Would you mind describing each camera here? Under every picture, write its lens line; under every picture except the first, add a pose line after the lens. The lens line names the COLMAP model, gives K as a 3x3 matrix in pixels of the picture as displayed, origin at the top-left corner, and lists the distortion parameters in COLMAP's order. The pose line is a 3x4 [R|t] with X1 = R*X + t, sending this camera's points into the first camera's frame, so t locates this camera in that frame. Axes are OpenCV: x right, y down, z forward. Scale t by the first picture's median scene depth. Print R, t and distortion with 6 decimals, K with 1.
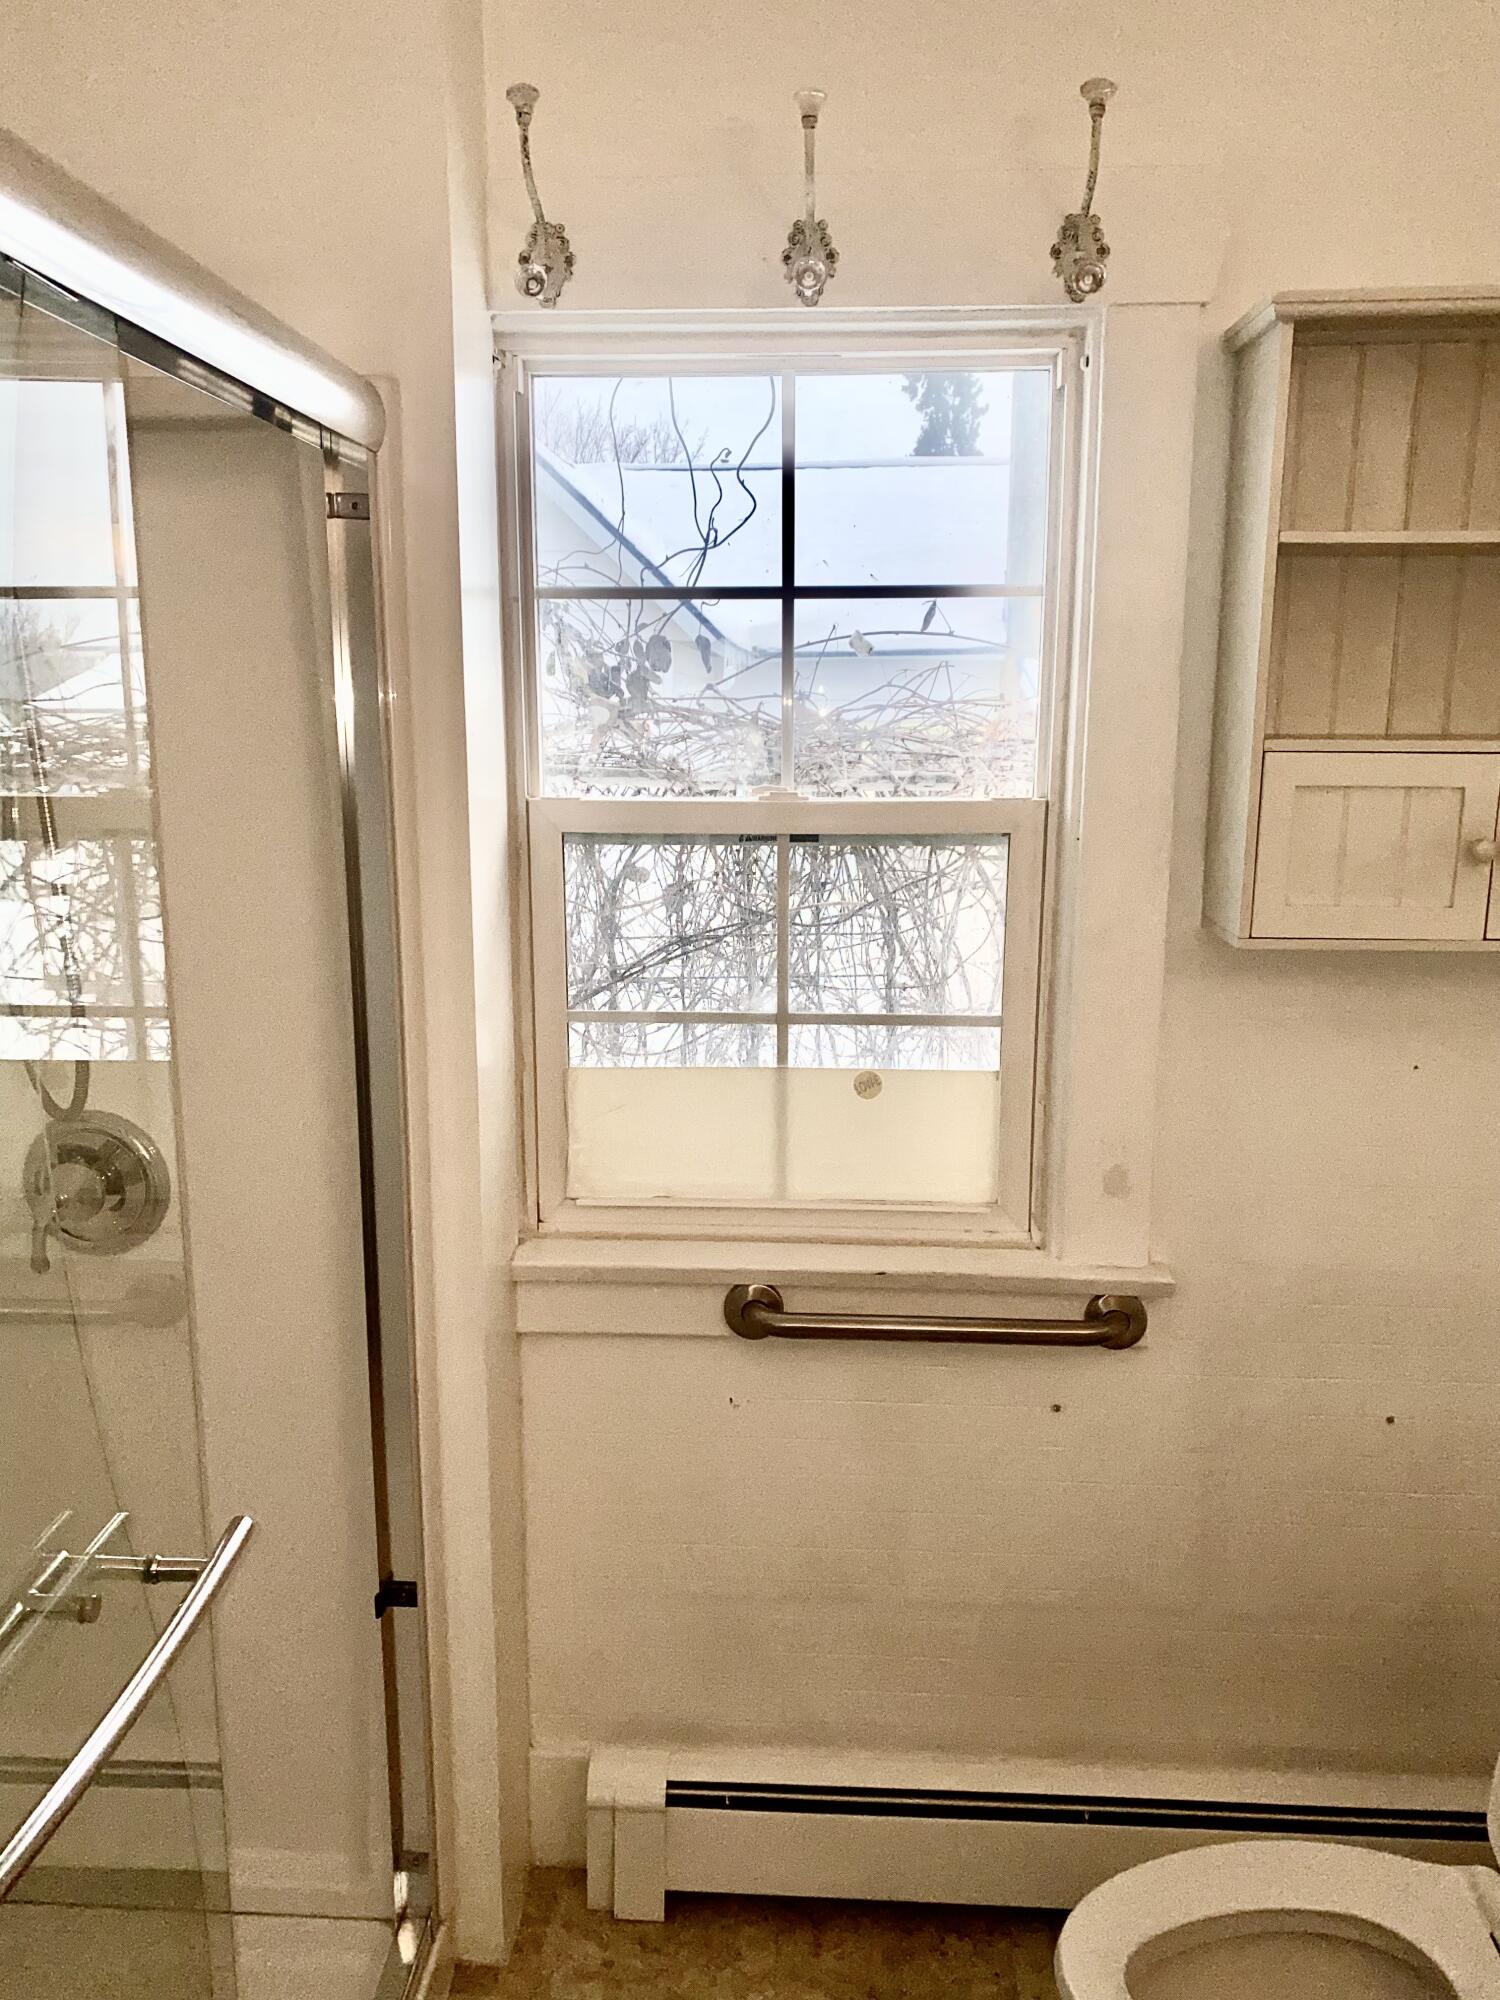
lens RADIAL K [[1521.7, 0, 750.1], [0, 1521.7, 995.2], [0, 0, 1]] dist [0.005499, -0.001418]
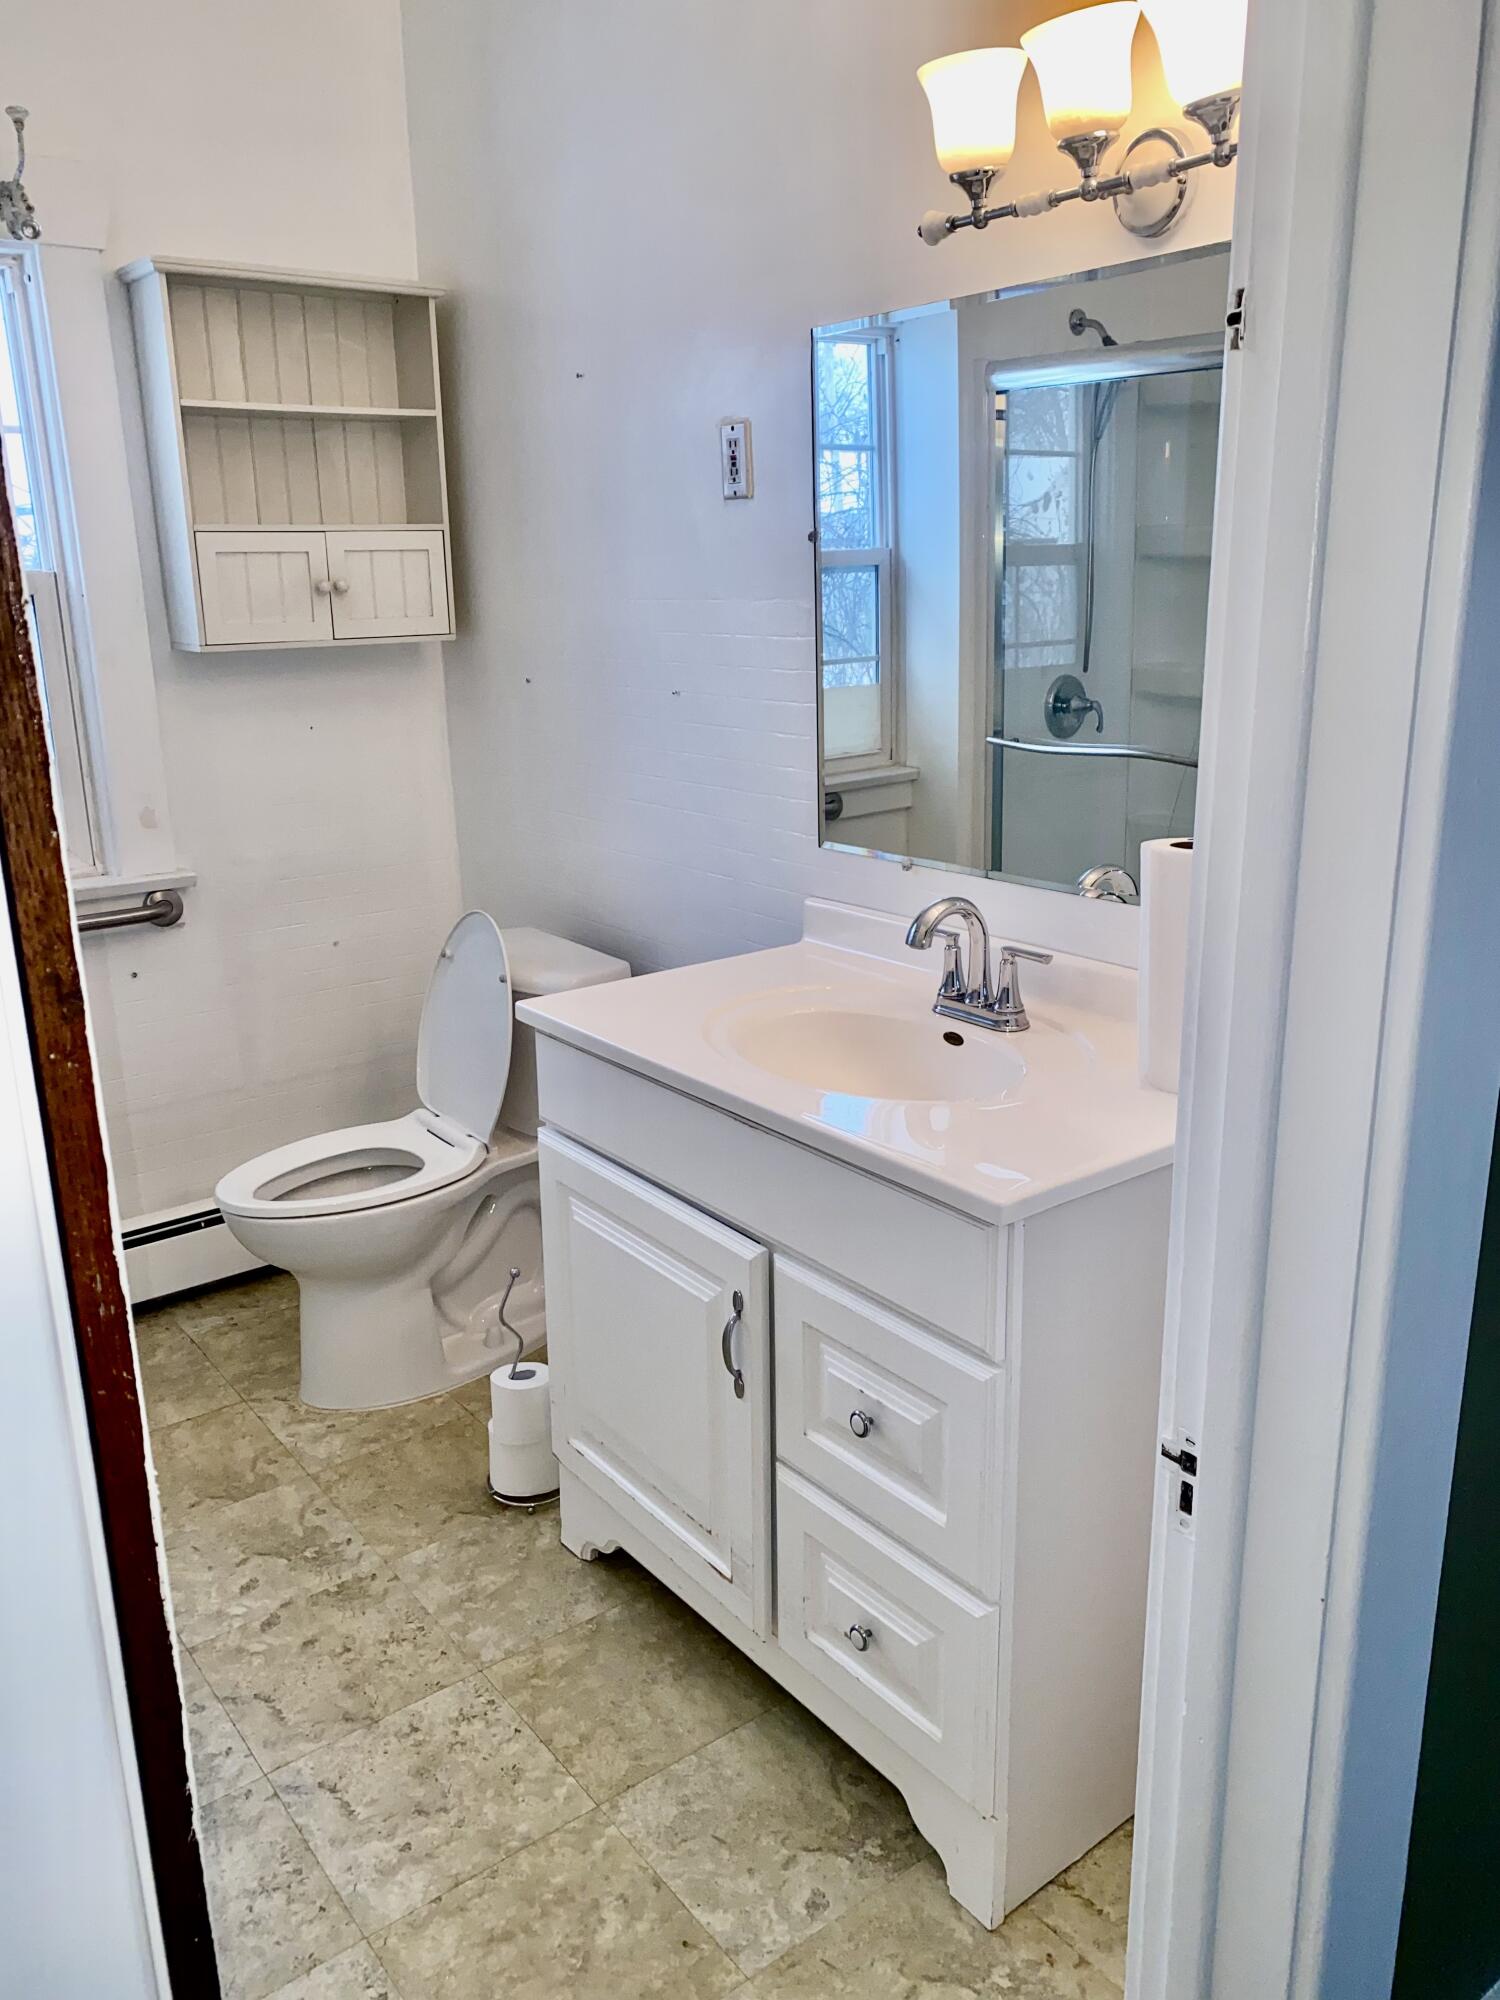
lens RADIAL K [[1521.7, 0, 745.1], [0, 1521.7, 997.0], [0, 0, 1]] dist [0.005499, -0.001418]
pose [[0.764880, -0.190645, 0.615316, -0.327180], [0.143131, 0.981623, 0.126217, 0.216625], [-0.628070, -0.008470, 0.778110, -0.693272]]
